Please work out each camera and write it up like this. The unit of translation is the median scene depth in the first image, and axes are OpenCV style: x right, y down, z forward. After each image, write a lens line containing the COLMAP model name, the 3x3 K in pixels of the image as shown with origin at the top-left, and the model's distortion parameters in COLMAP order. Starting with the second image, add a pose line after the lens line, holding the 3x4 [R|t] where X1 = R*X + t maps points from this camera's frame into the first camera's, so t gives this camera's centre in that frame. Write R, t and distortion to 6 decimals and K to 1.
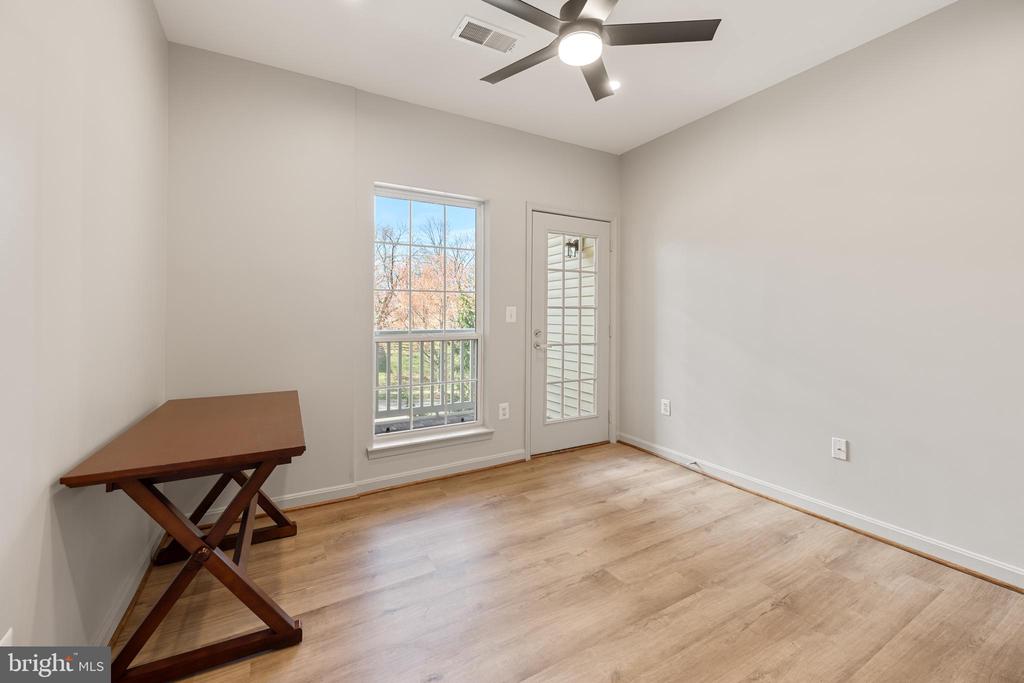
lens RADIAL K [[421.3, 0, 514.0], [0, 421.3, 311.0], [0, 0, 1]] dist [0.000415, 0.000052]
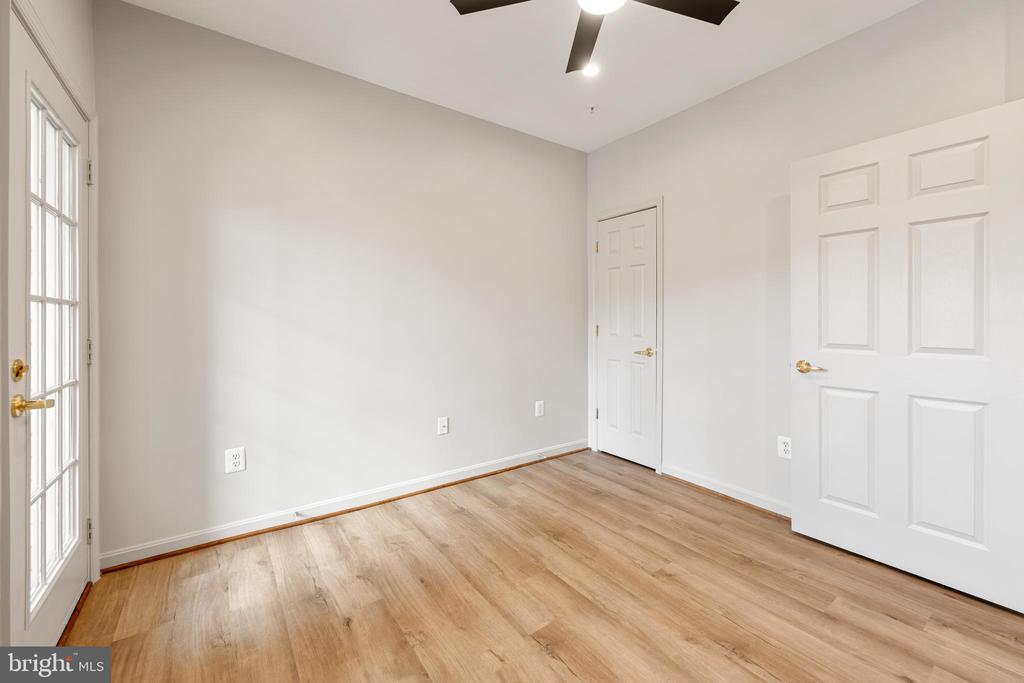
lens RADIAL K [[413.9, 0, 511.2], [0, 413.9, 315.5], [0, 0, 1]] dist [0.001356, -0.000217]
pose [[-0.100107, 0.006912, 0.994953, -0.451024], [-0.008590, 0.999933, -0.007811, 0.006805], [-0.994940, -0.009329, -0.100041, 0.882426]]
